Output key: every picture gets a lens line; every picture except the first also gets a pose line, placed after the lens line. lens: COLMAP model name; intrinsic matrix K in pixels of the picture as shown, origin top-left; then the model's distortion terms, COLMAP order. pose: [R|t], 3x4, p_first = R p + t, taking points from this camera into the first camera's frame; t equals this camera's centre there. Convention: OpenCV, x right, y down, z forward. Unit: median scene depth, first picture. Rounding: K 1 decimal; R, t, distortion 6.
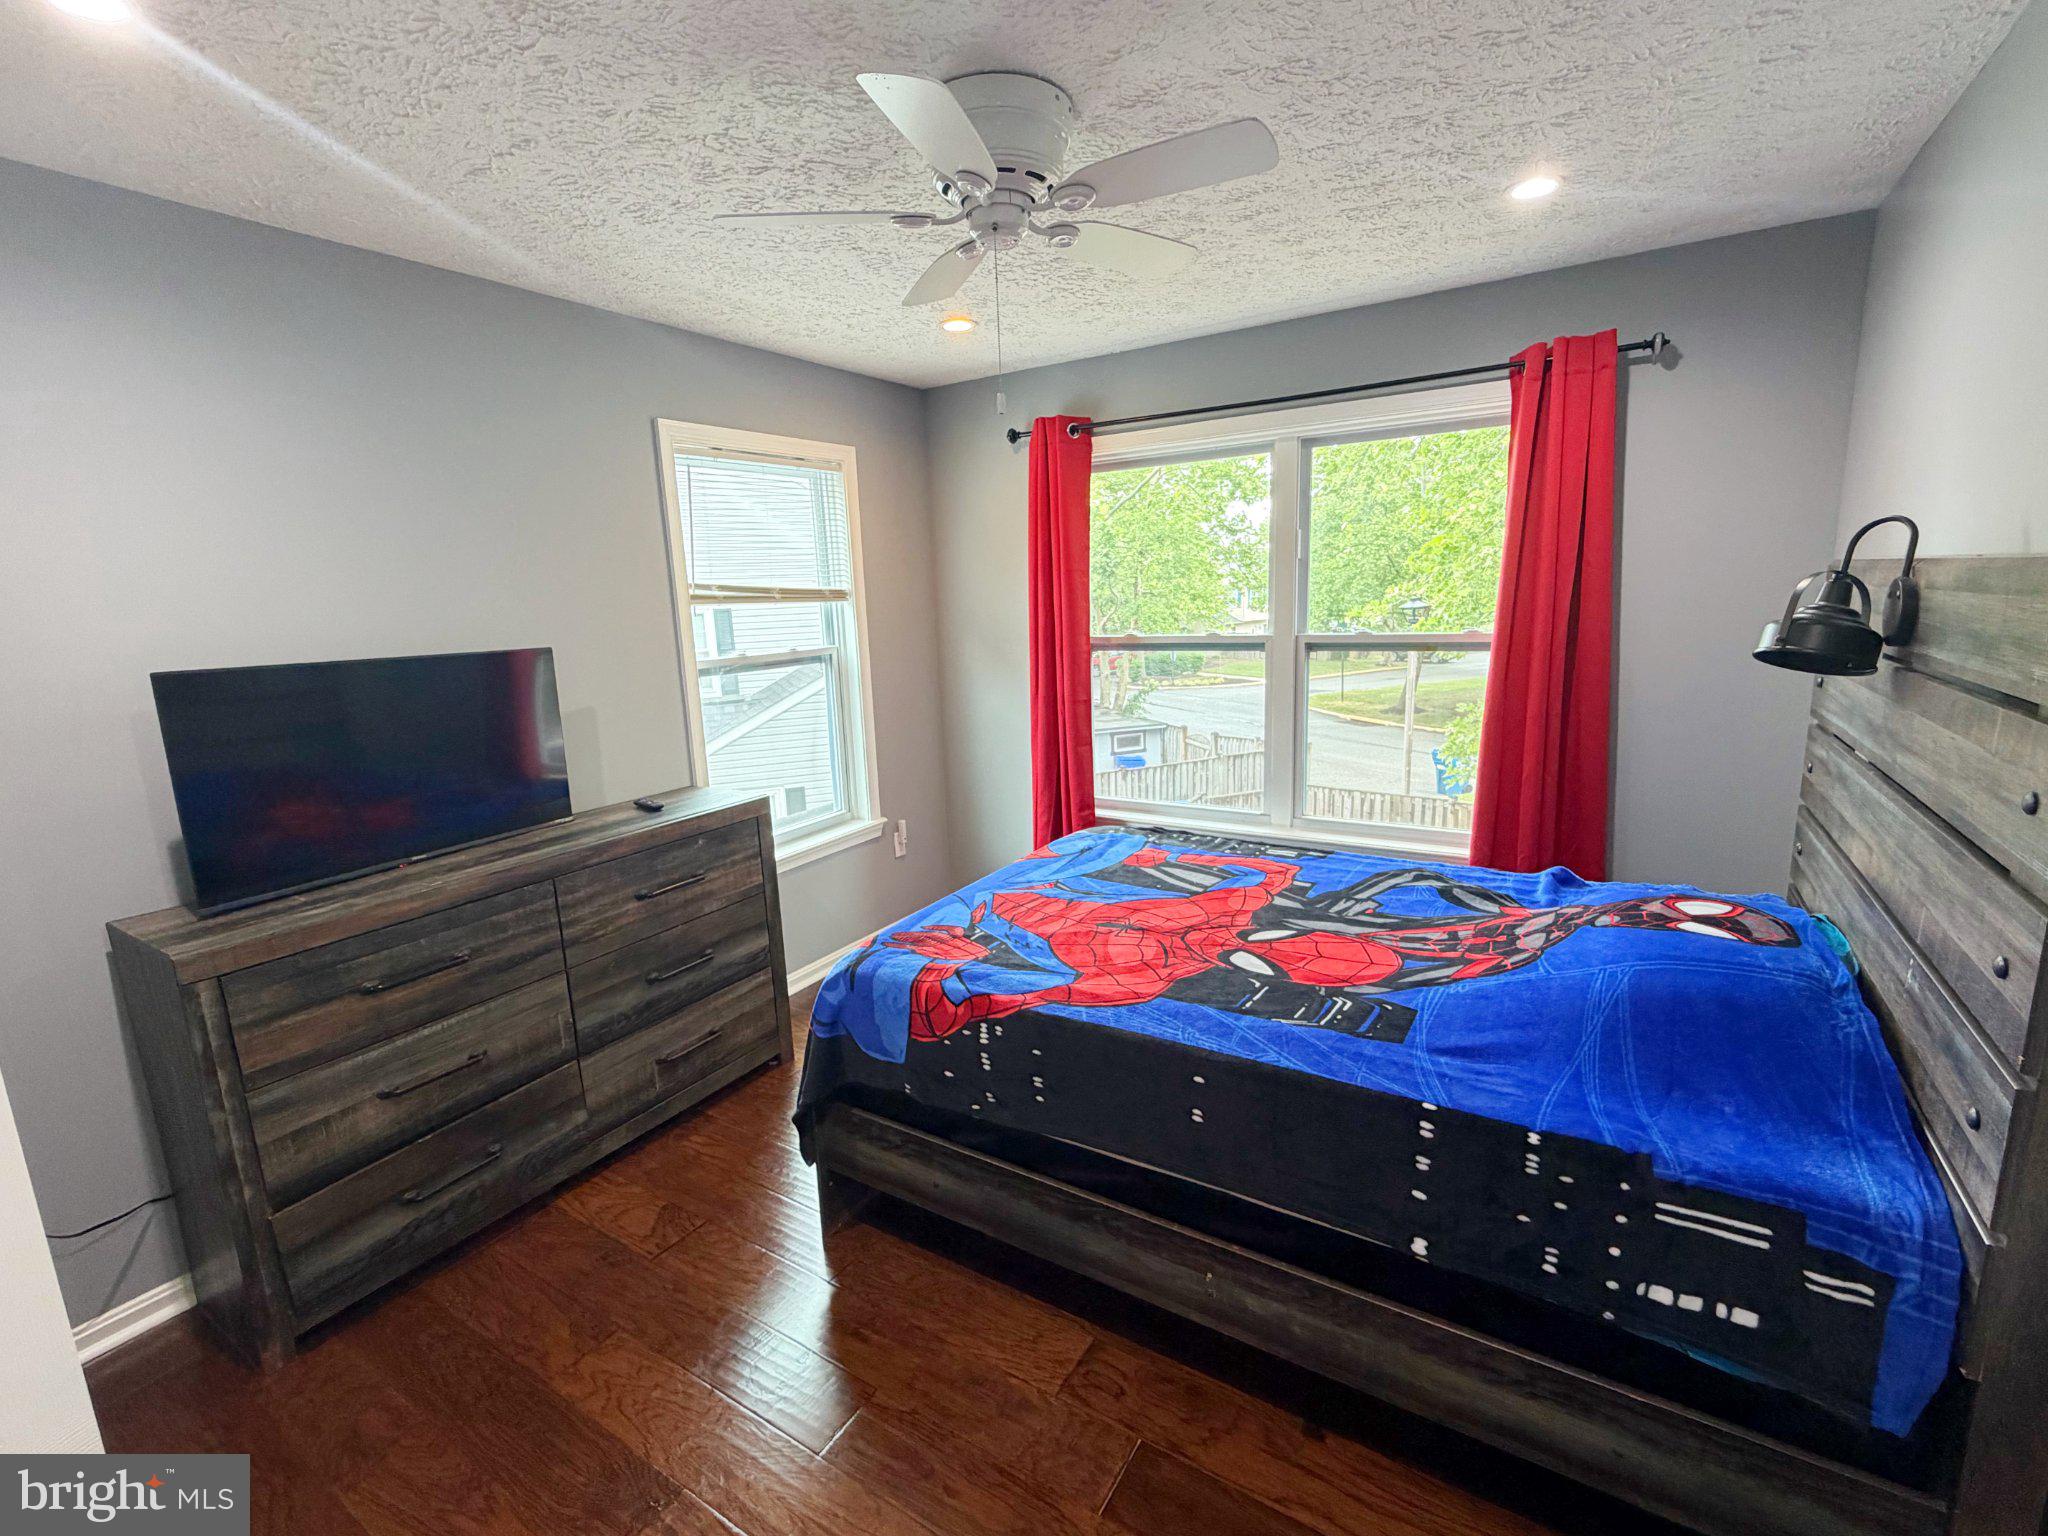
lens RADIAL K [[900.2, 0, 1024.0], [0, 900.2, 768.0], [0, 0, 1]] dist [0.000050, -0.000081]
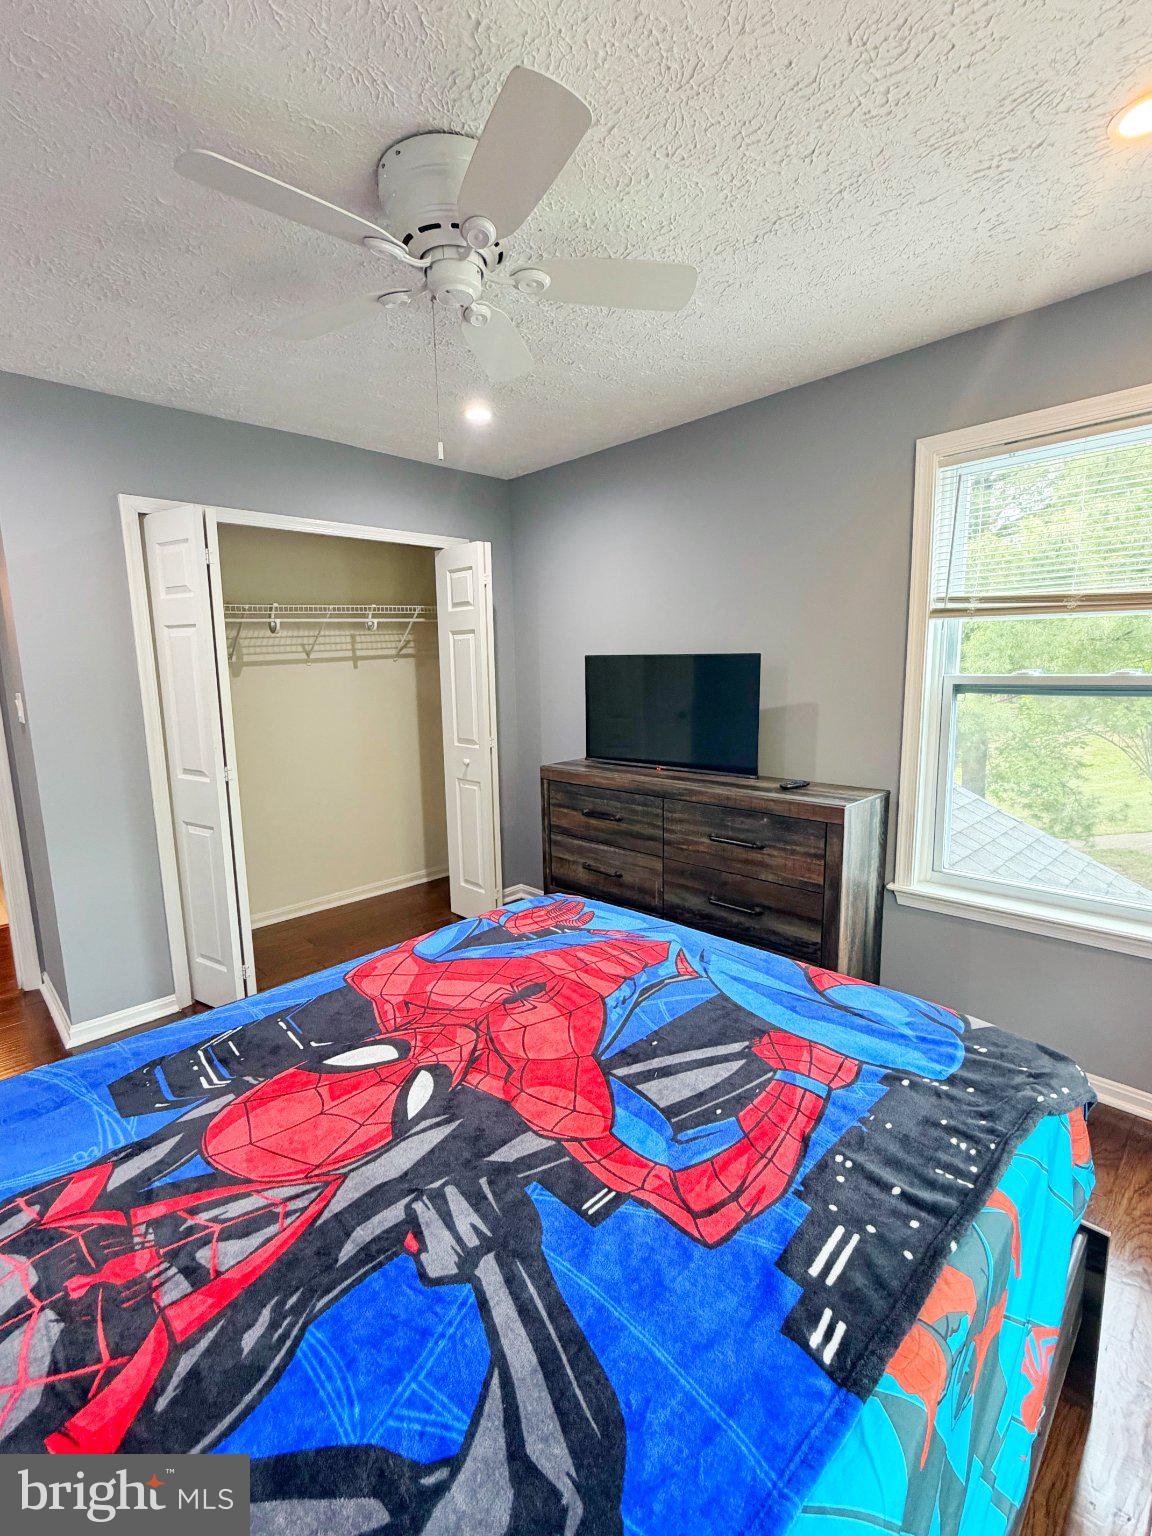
lens RADIAL K [[675.1, 0, 576.0], [0, 675.1, 768.0], [0, 0, 1]] dist [0.000050, -0.000081]
pose [[-0.220518, 0.196138, -0.955459, 0.624605], [-0.154575, 0.960167, 0.232780, -0.178392], [0.963057, 0.199023, -0.181416, 1.034329]]
